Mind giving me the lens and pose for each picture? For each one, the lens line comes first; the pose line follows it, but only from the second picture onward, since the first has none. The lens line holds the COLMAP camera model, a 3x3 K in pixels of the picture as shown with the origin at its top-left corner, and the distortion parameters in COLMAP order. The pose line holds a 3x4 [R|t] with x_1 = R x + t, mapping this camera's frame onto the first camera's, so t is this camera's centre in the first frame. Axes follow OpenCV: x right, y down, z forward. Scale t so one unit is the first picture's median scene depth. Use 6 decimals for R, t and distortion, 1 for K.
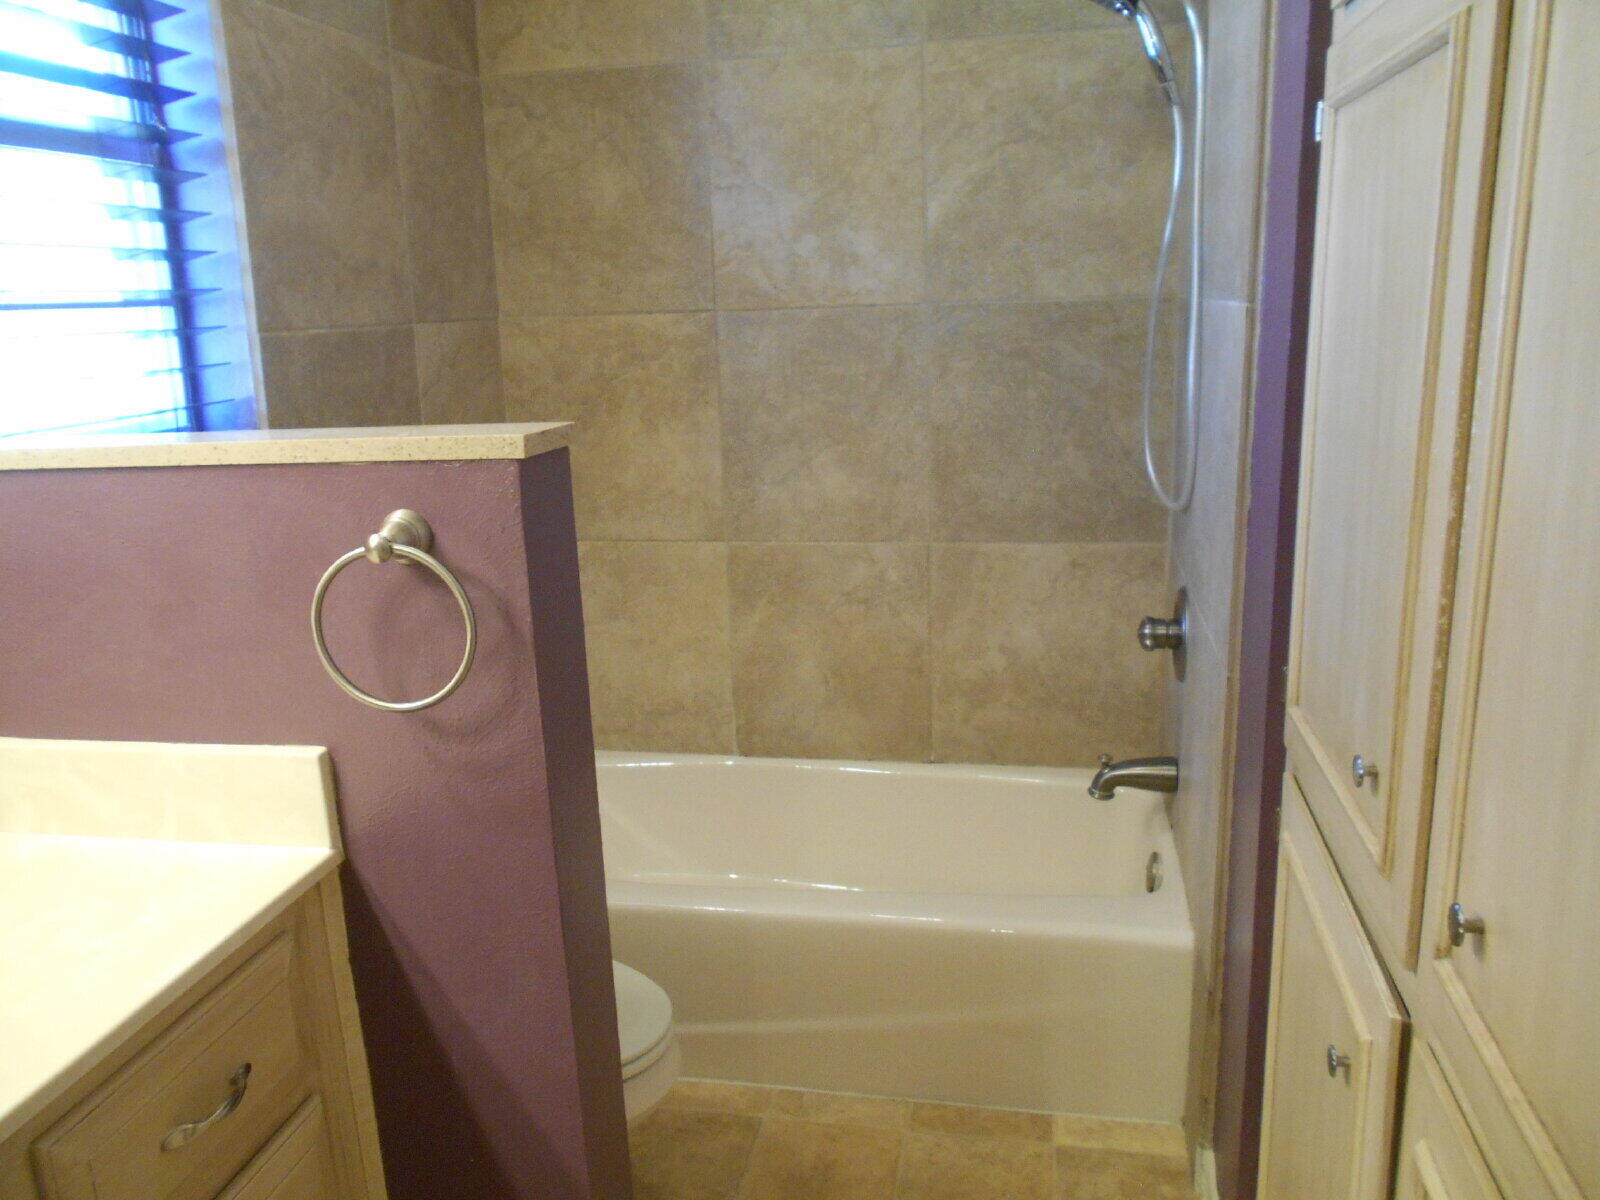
lens RADIAL K [[1255.9, 0, 774.9], [0, 1255.9, 550.6], [0, 0, 1]] dist [0.008391, 0.015288]
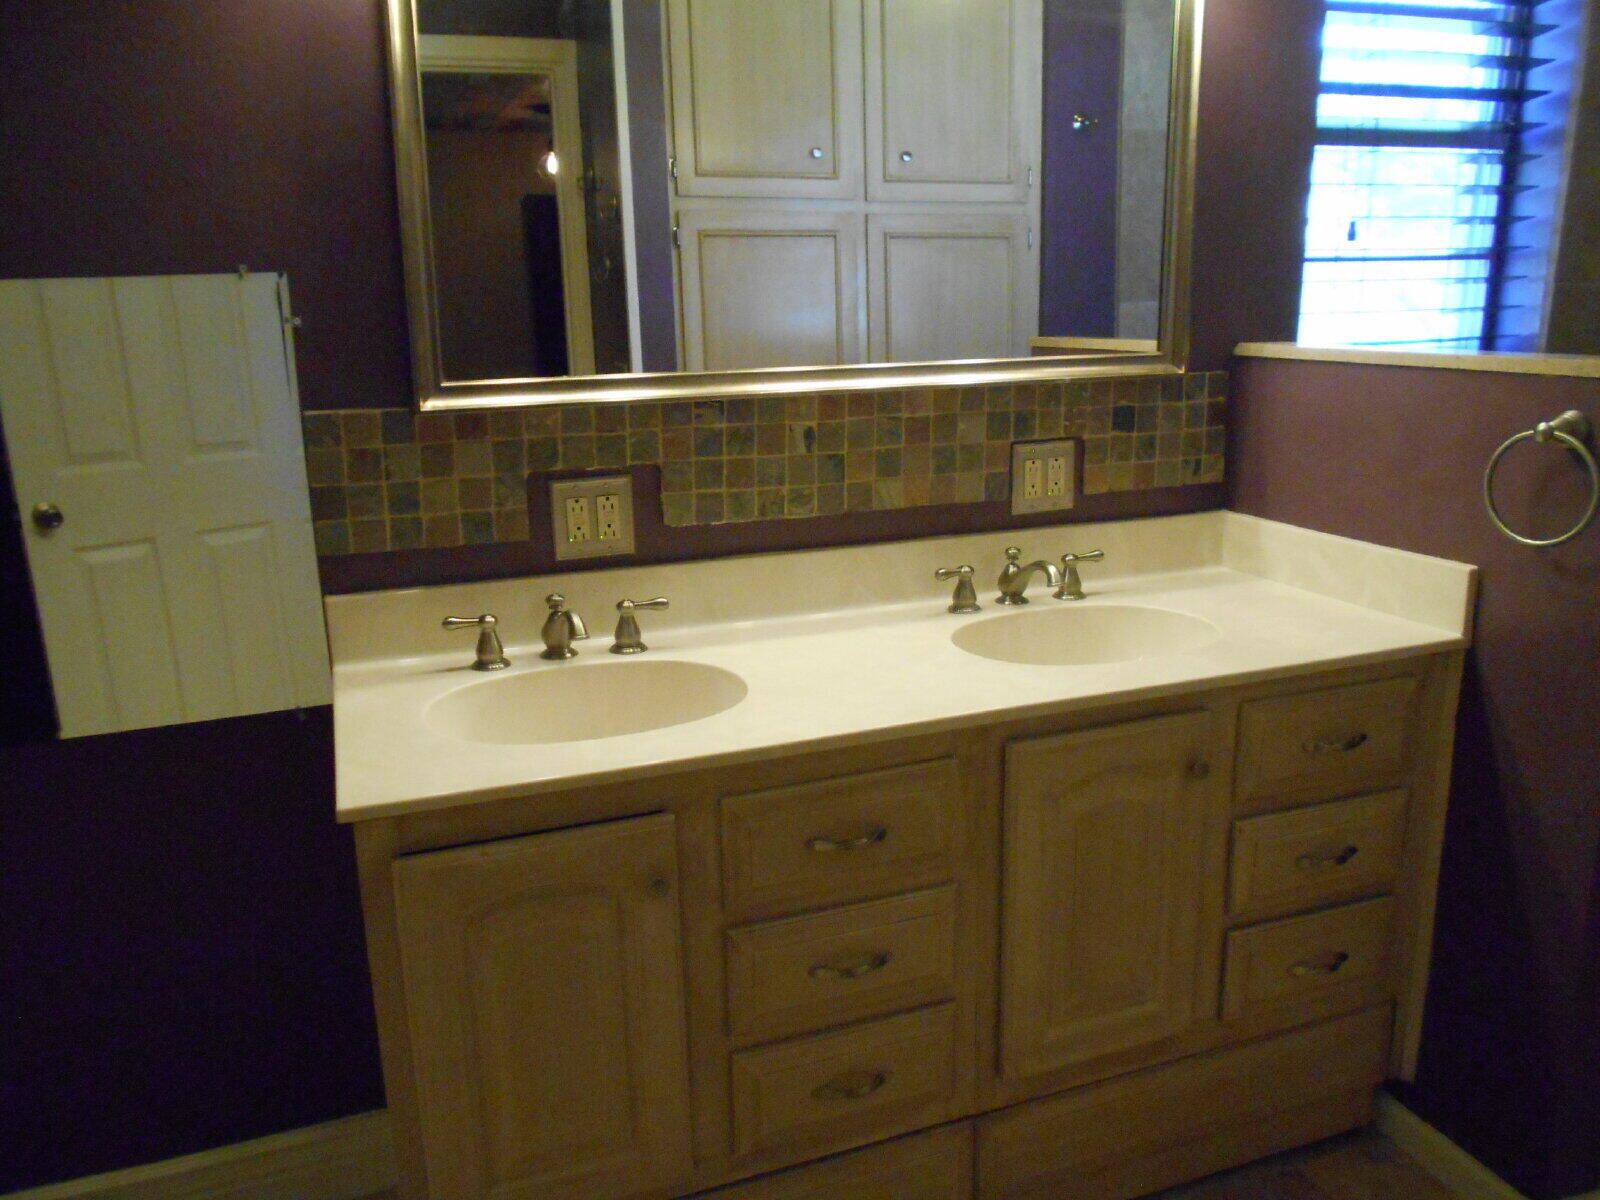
lens RADIAL K [[1255.9, 0, 800.7], [0, 1255.9, 593.7], [0, 0, 1]] dist [0.008391, 0.015288]
pose [[0.541161, 0.227816, -0.809472, 0.291344], [-0.173575, 0.972136, 0.157555, 0.065583], [0.822810, 0.055241, 0.565626, -0.335093]]
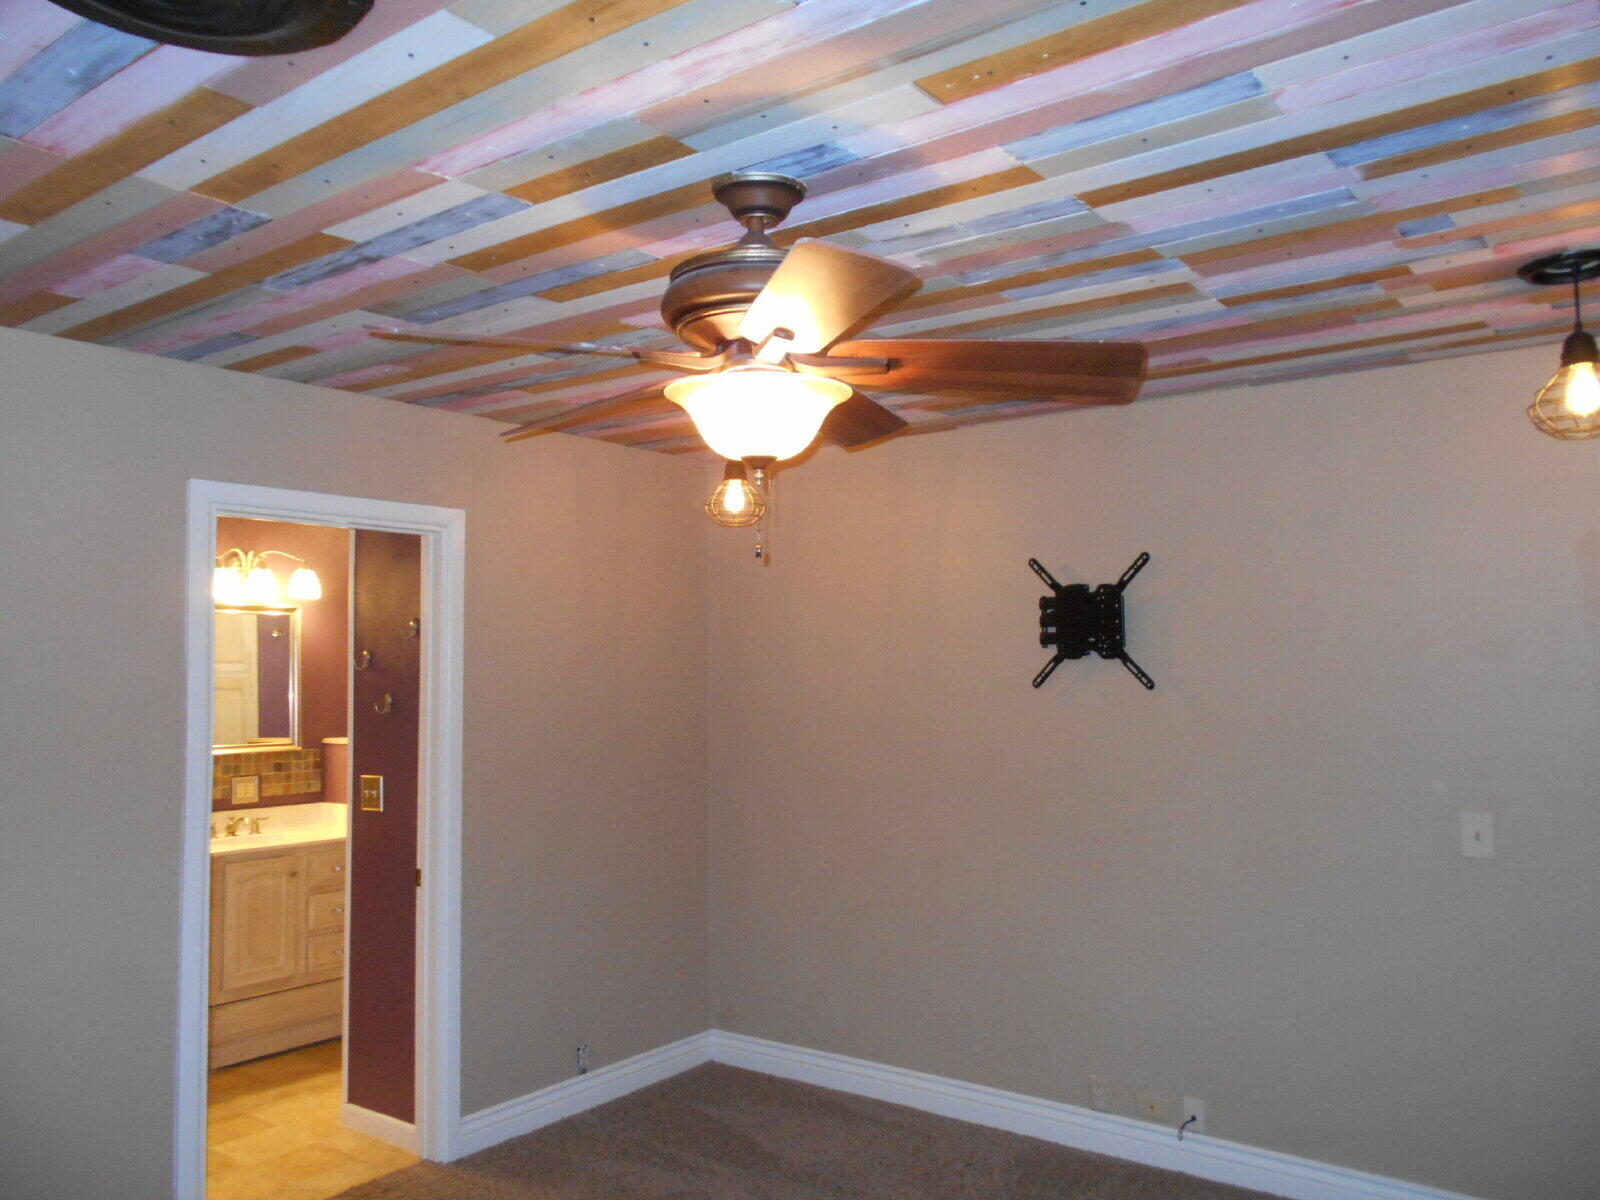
lens RADIAL K [[1255.9, 0, 796.9], [0, 1255.9, 599.7], [0, 0, 1]] dist [0.008391, 0.015288]
pose [[0.901261, 0.001846, -0.433273, 2.109369], [-0.114123, 0.965690, -0.233277, 0.231594], [0.417977, 0.259690, 0.870549, -1.826515]]
